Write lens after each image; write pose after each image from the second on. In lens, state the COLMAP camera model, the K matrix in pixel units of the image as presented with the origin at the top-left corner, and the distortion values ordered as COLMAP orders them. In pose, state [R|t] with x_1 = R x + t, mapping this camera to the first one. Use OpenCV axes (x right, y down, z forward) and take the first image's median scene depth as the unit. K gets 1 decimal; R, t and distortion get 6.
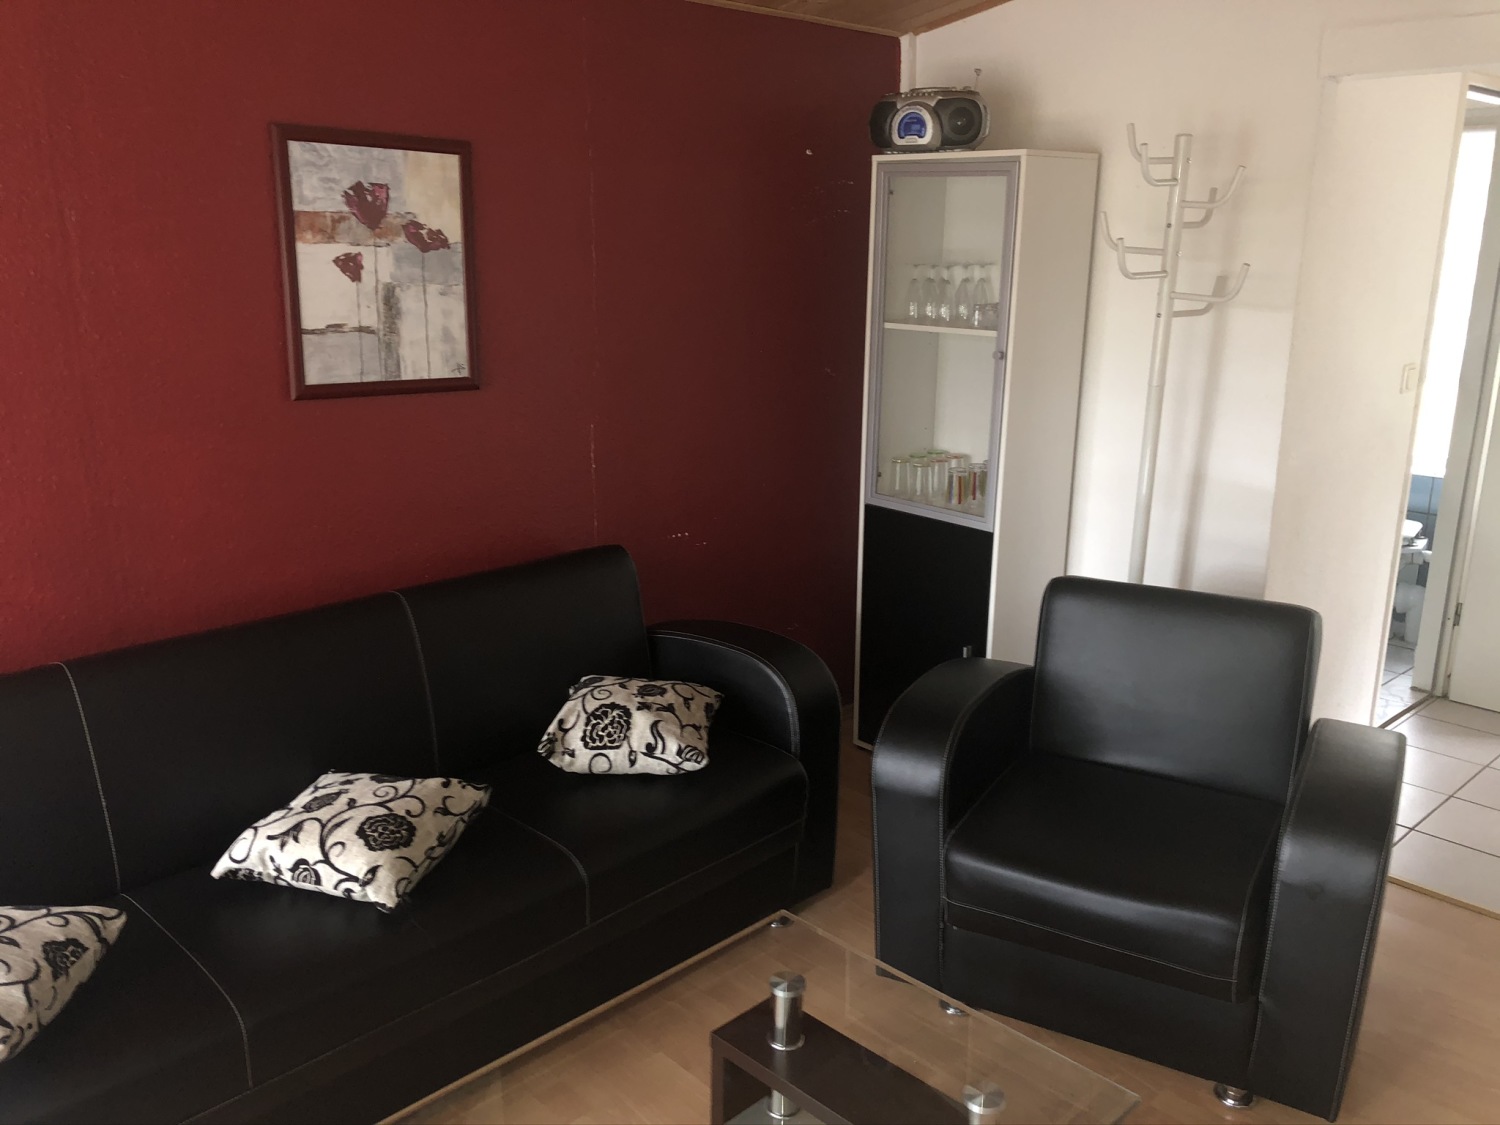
lens RADIAL K [[1229.7, 0, 756.3], [0, 1229.7, 570.7], [0, 0, 1]] dist [0.043241, -0.046755]
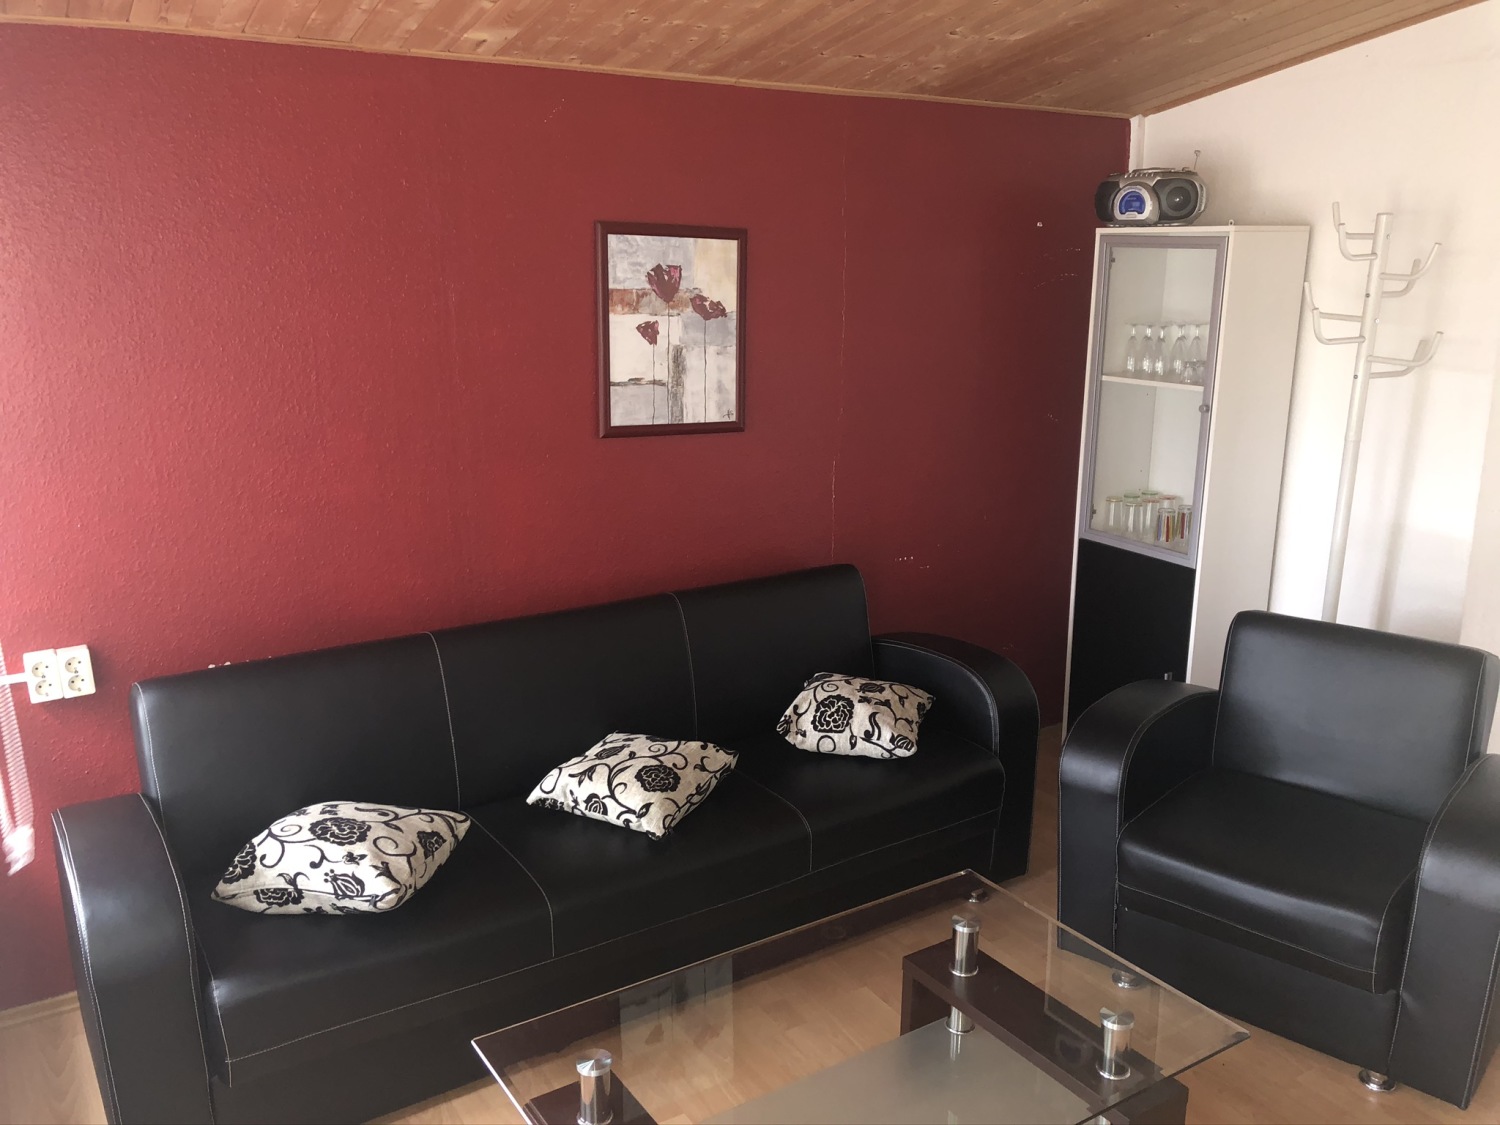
lens RADIAL K [[1229.7, 0, 747.5], [0, 1229.7, 561.0], [0, 0, 1]] dist [0.043241, -0.046755]
pose [[0.978257, 0.044635, -0.202537, 0.032762], [-0.050595, 0.998423, -0.024340, 0.010828], [0.201131, 0.034058, 0.978972, -0.194208]]
